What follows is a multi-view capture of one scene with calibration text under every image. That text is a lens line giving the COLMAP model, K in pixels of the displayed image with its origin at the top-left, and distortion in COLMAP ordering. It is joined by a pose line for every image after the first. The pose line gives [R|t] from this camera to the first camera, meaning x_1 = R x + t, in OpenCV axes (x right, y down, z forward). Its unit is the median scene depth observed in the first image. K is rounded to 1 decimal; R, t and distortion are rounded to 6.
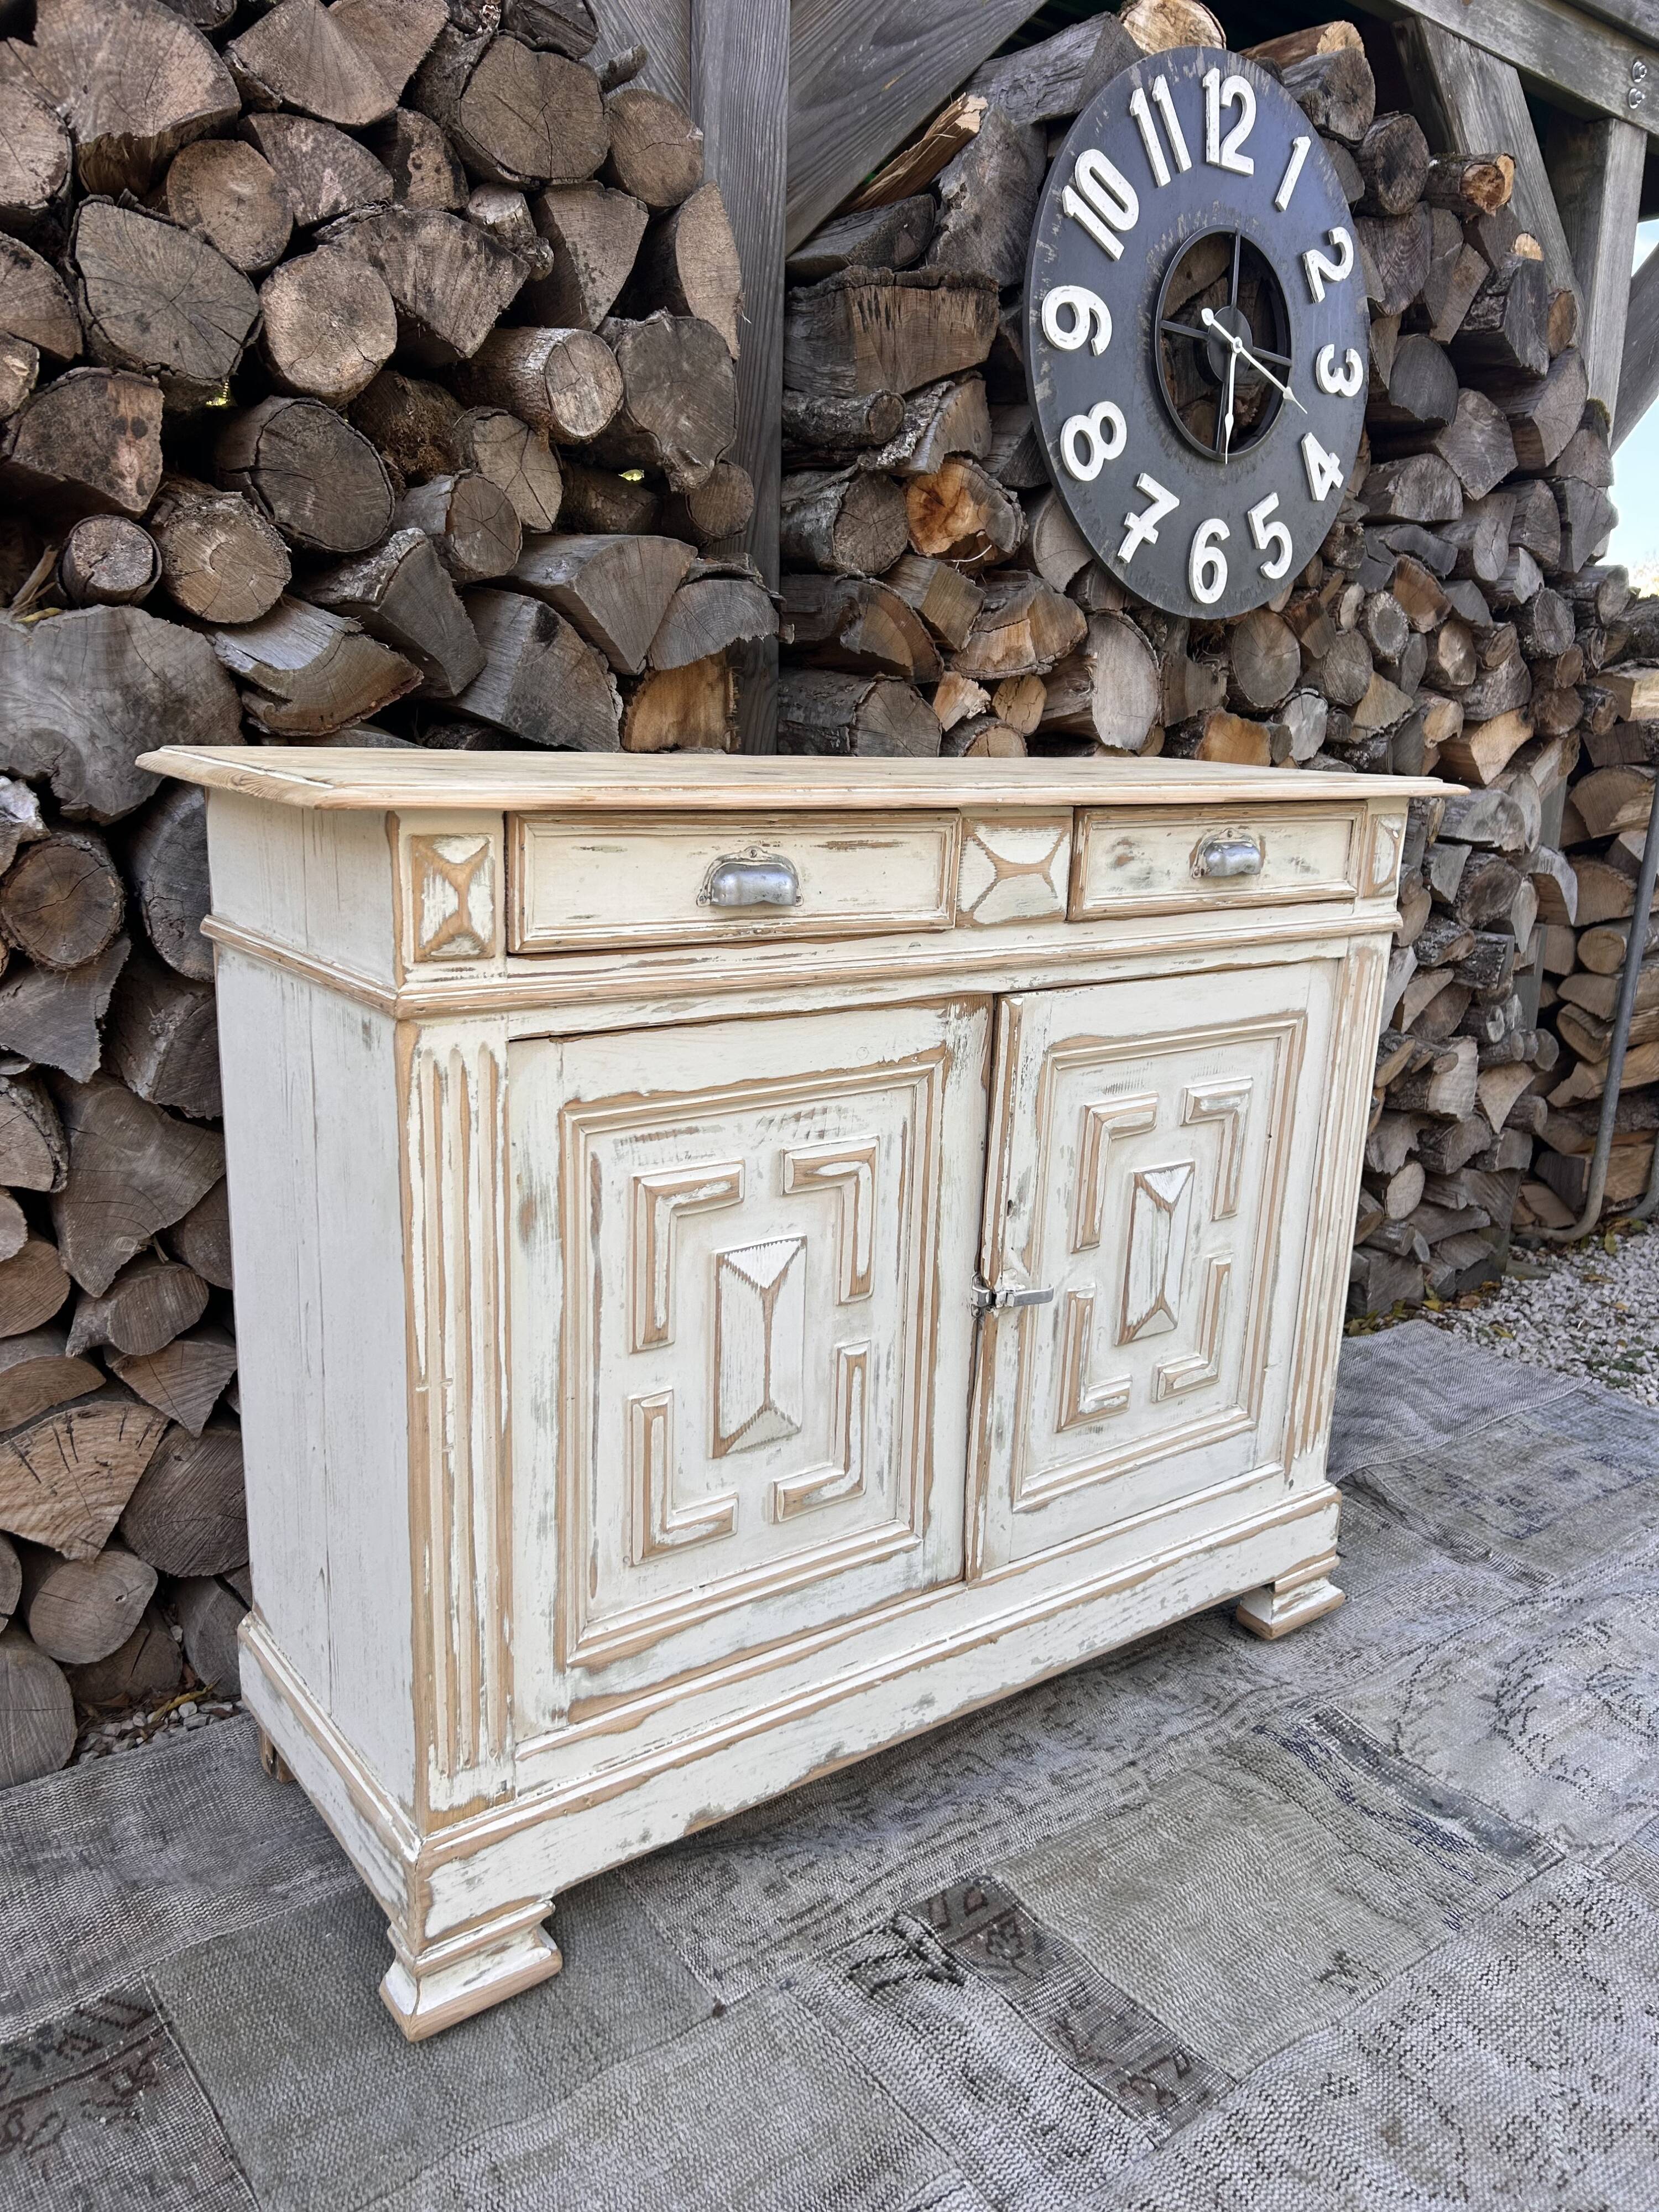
lens RADIAL K [[1677.8, 0, 838.9], [0, 1677.8, 1109.6], [0, 0, 1]] dist [0.044538, -0.048508]
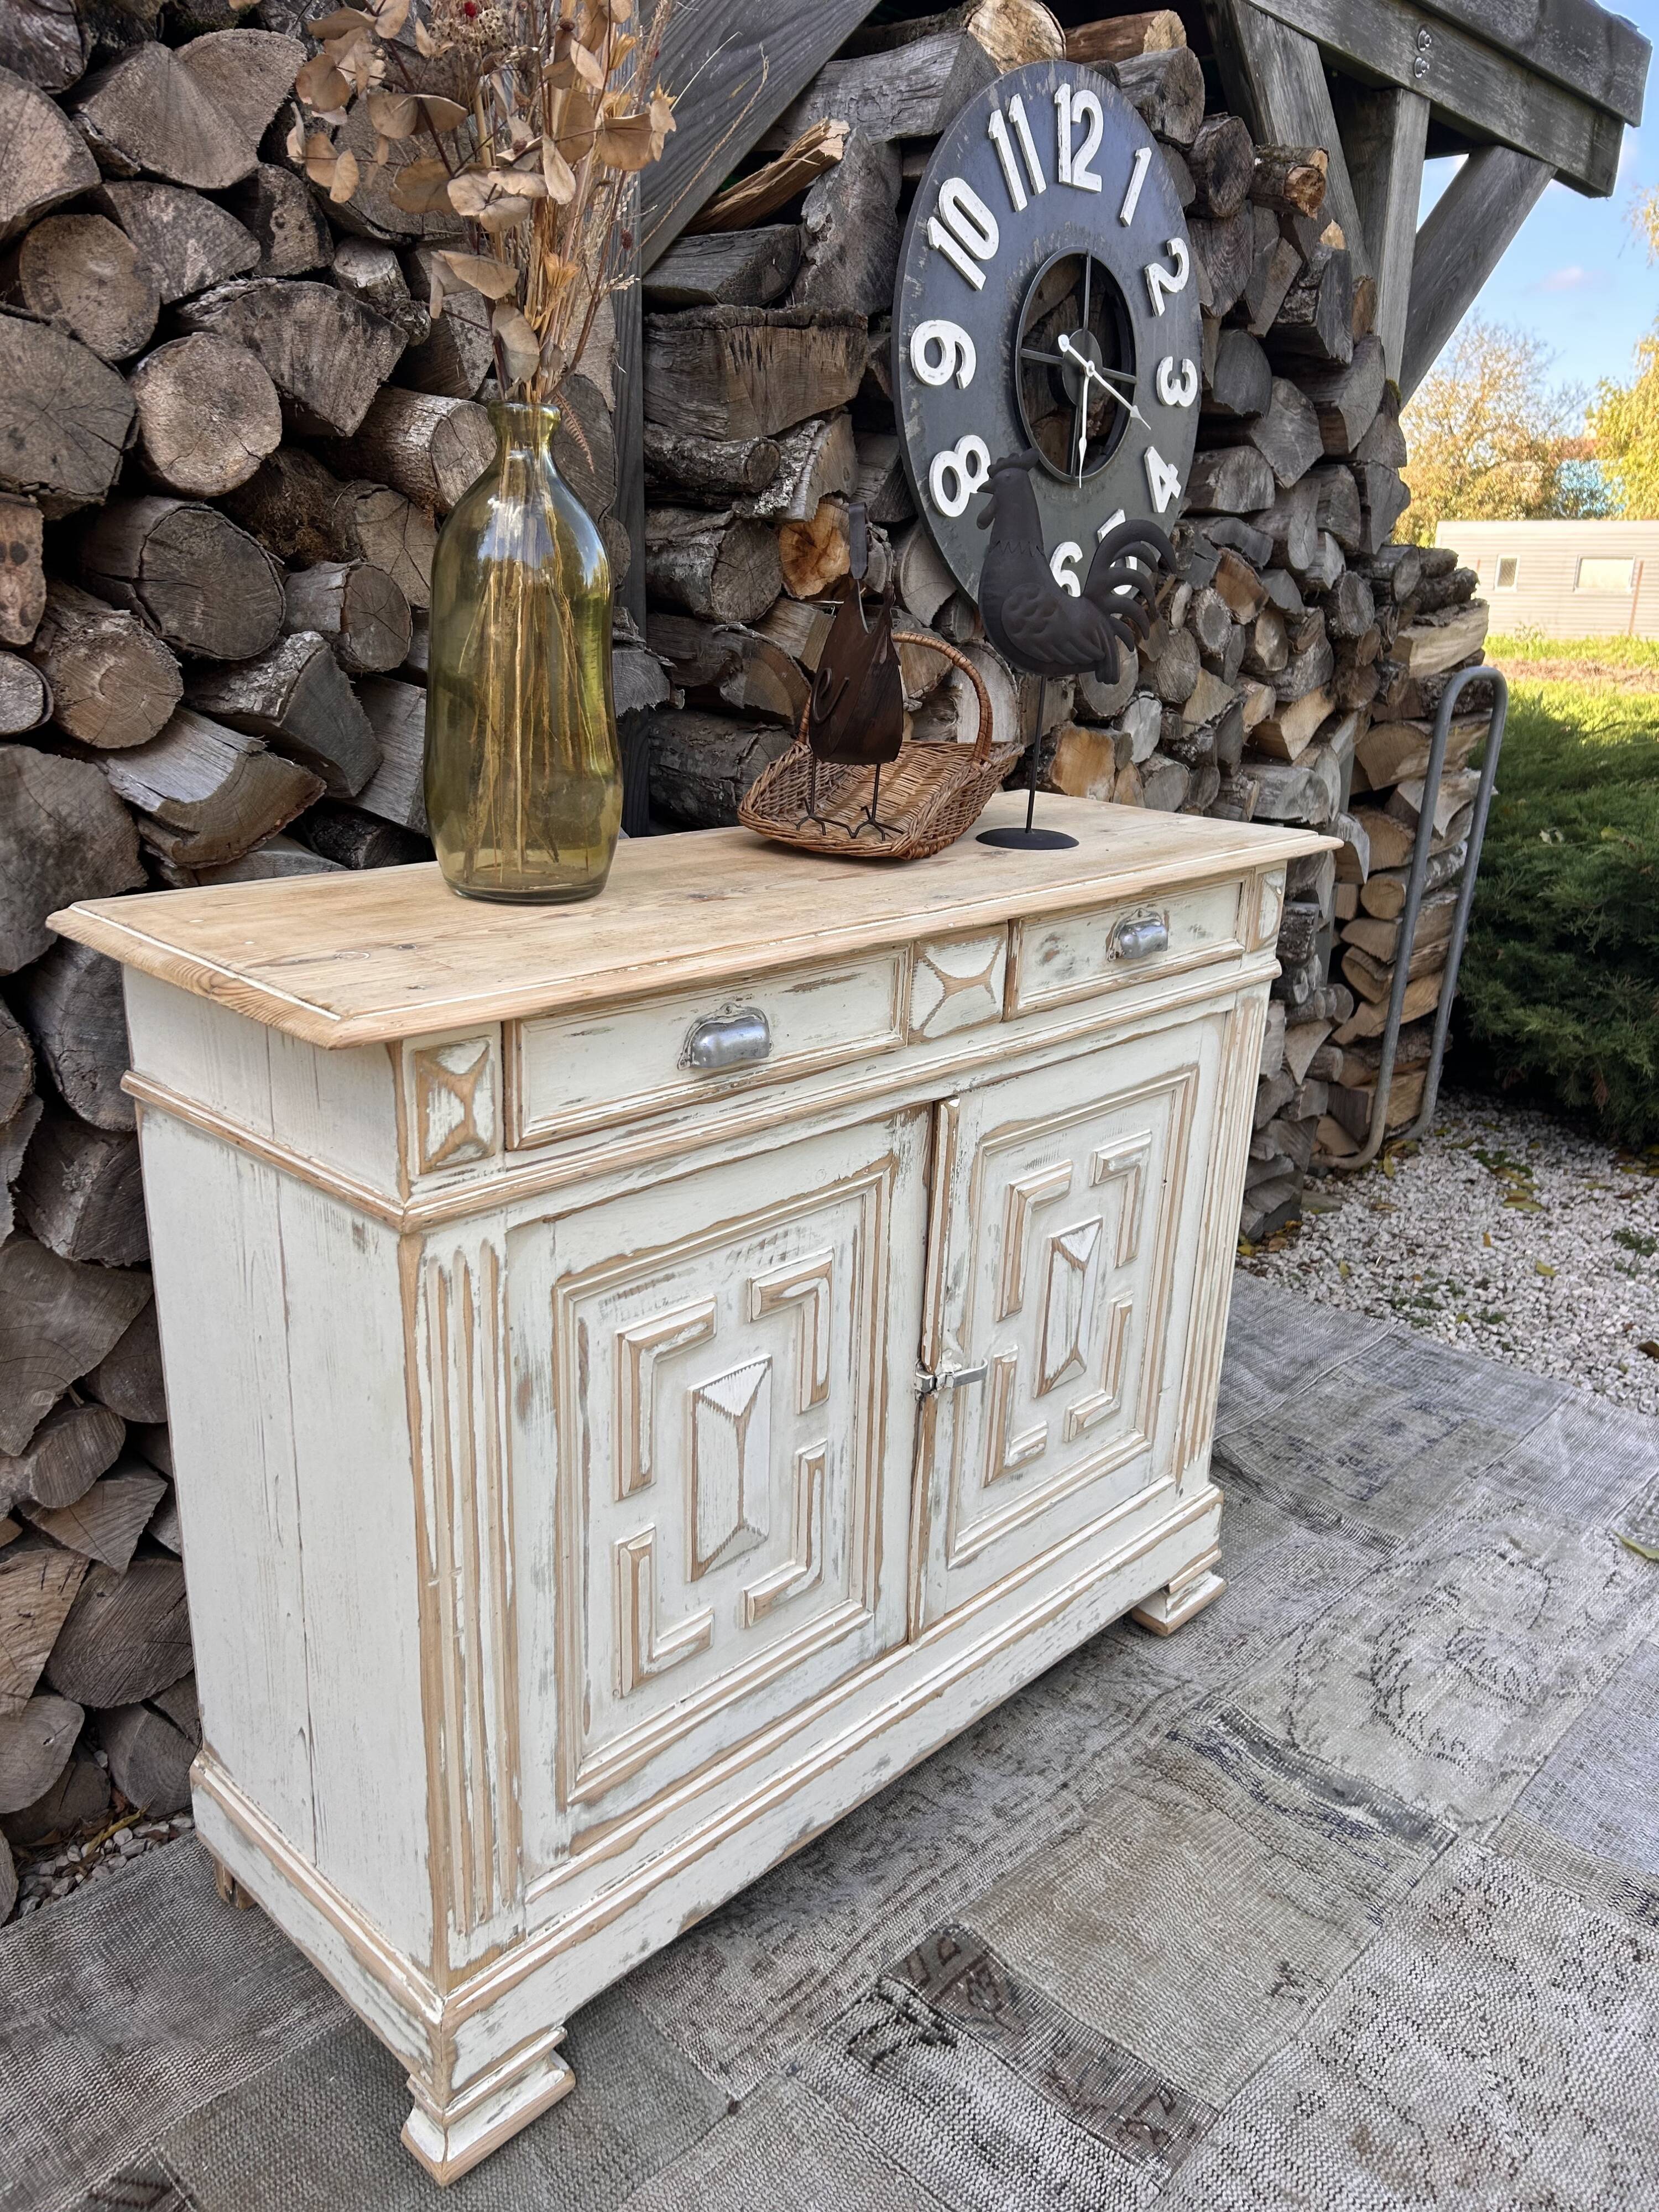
lens RADIAL K [[1677.8, 0, 813.2], [0, 1677.8, 1106.6], [0, 0, 1]] dist [0.044538, -0.048508]
pose [[0.988373, -0.054204, 0.142061, -0.115595], [0.042462, 0.995525, 0.084419, -0.140422], [-0.146001, -0.077405, 0.986252, 0.010275]]
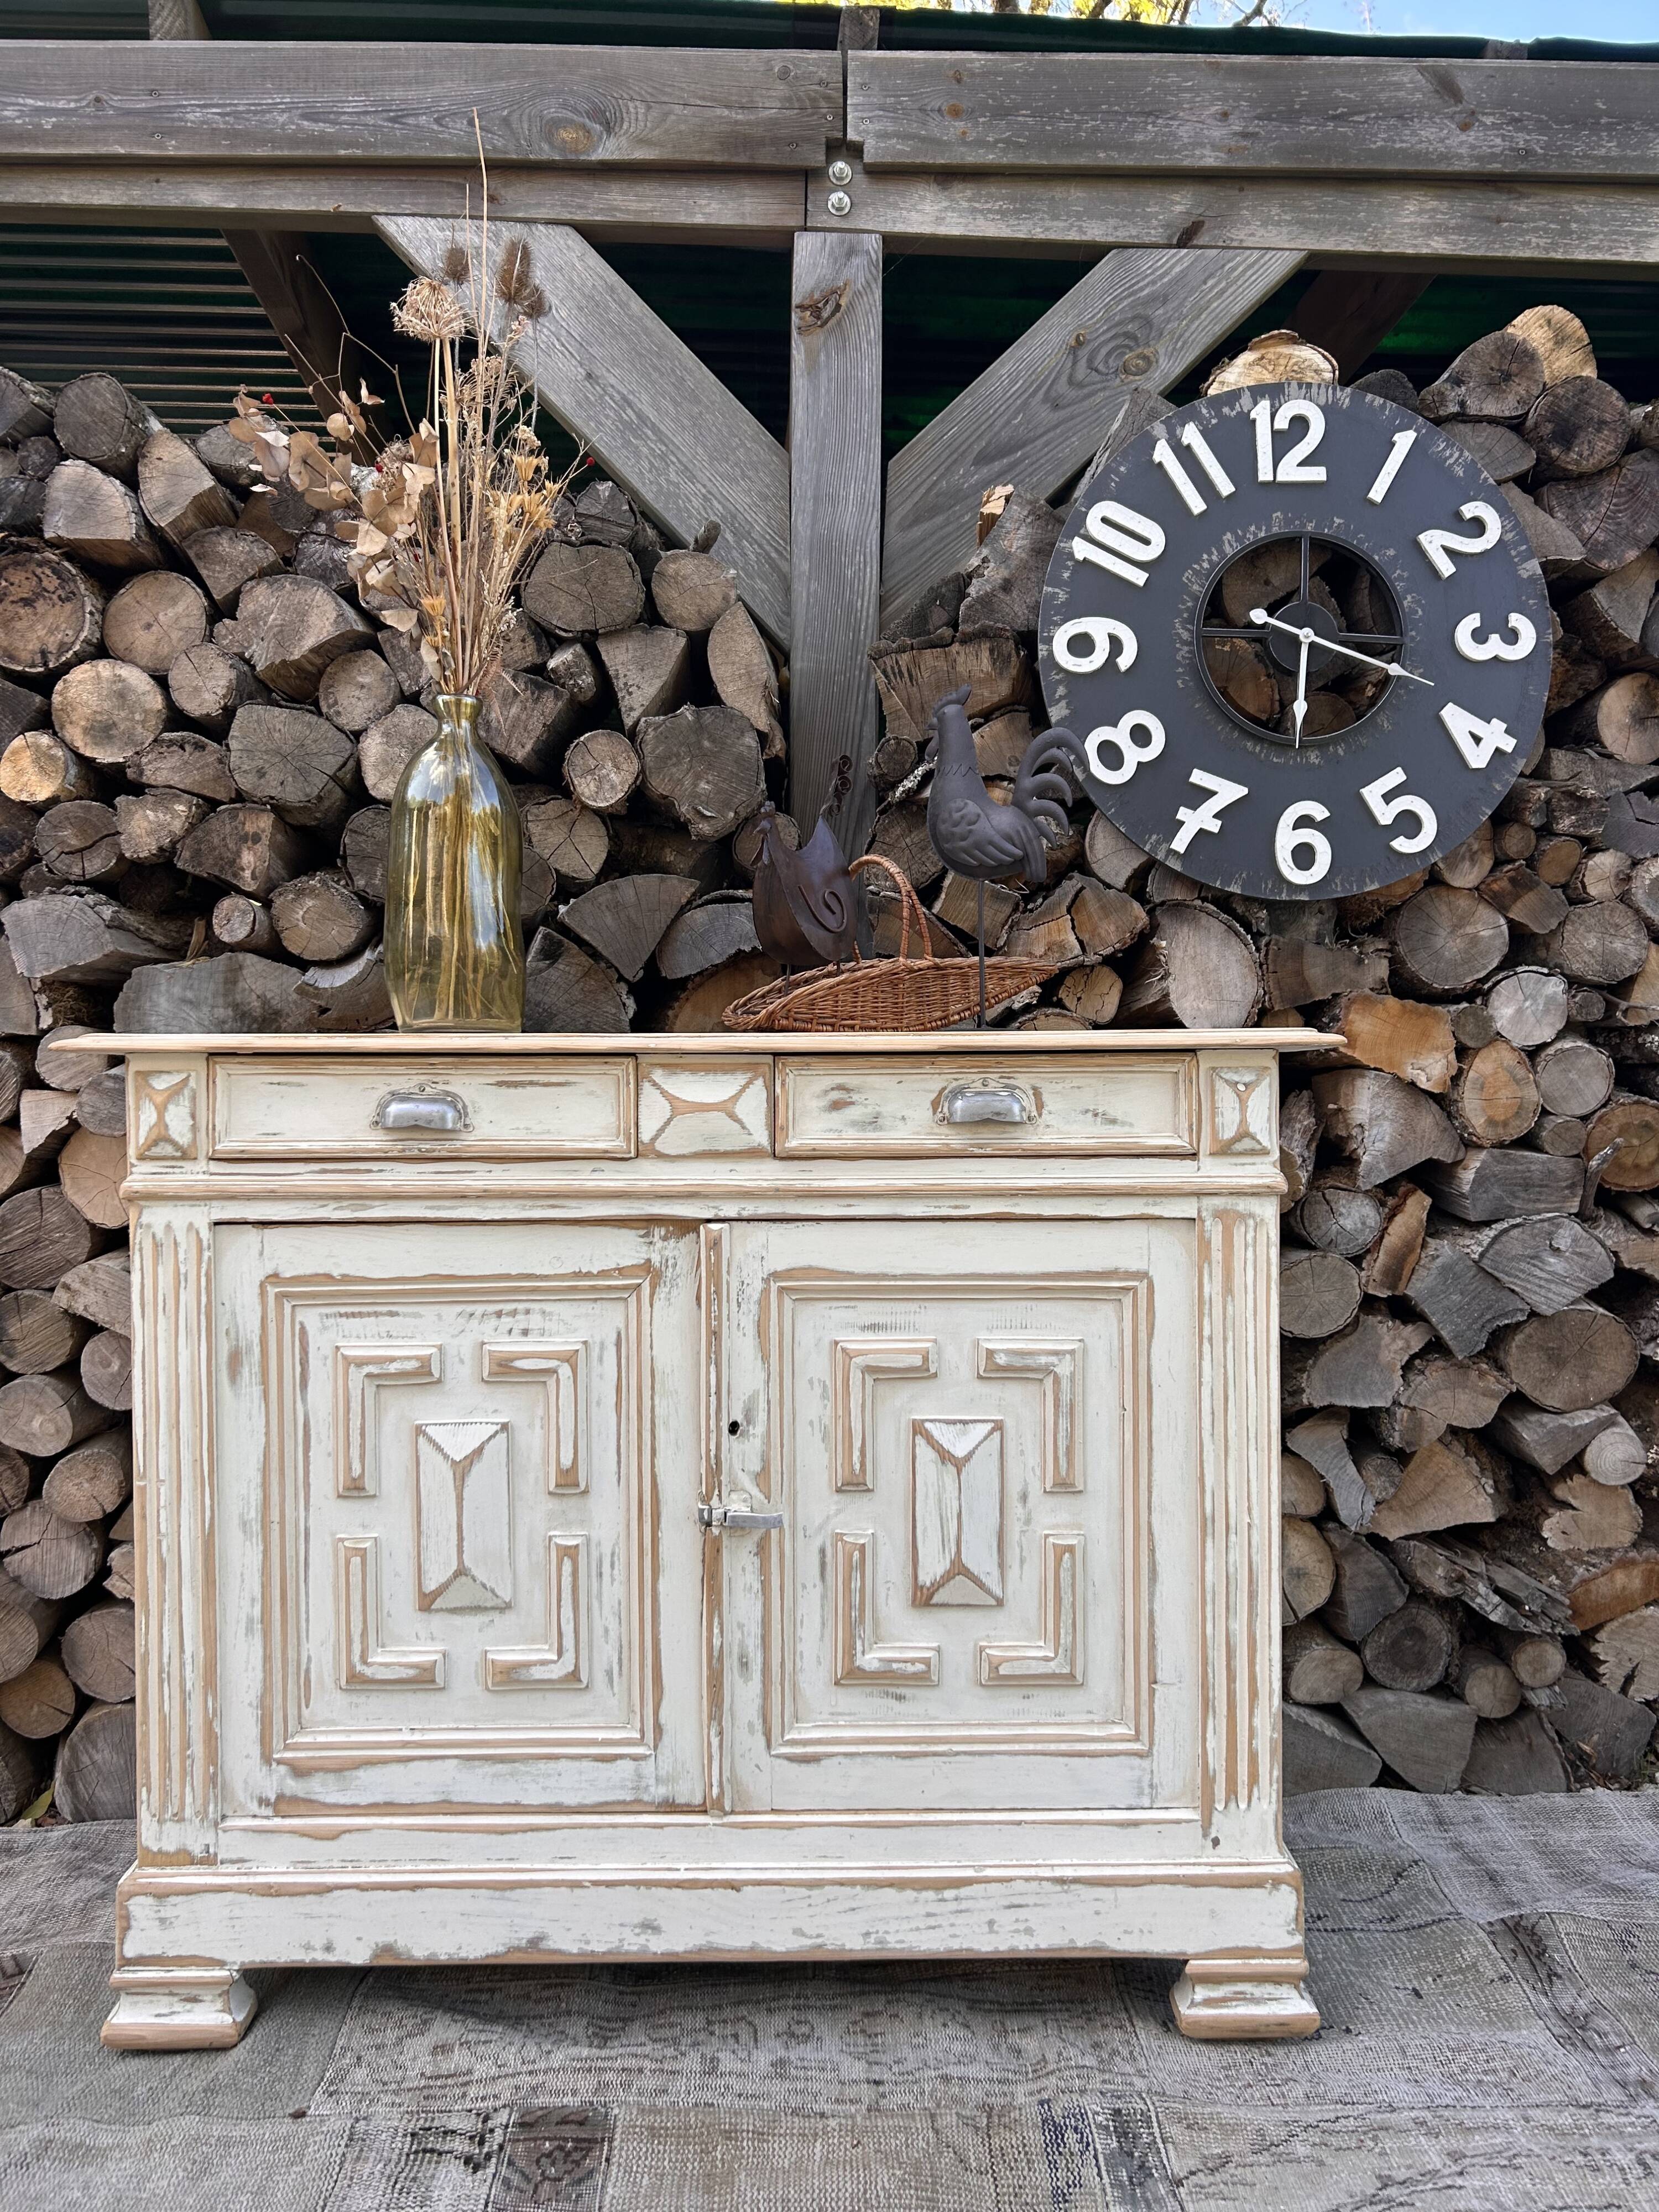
lens RADIAL K [[1677.8, 0, 820.8], [0, 1677.8, 1097.0], [0, 0, 1]] dist [0.044538, -0.048508]
pose [[0.805559, -0.034510, -0.591510, 0.745140], [-0.110519, 0.972031, -0.207223, 0.065299], [0.582117, 0.232303, 0.779214, 0.151840]]
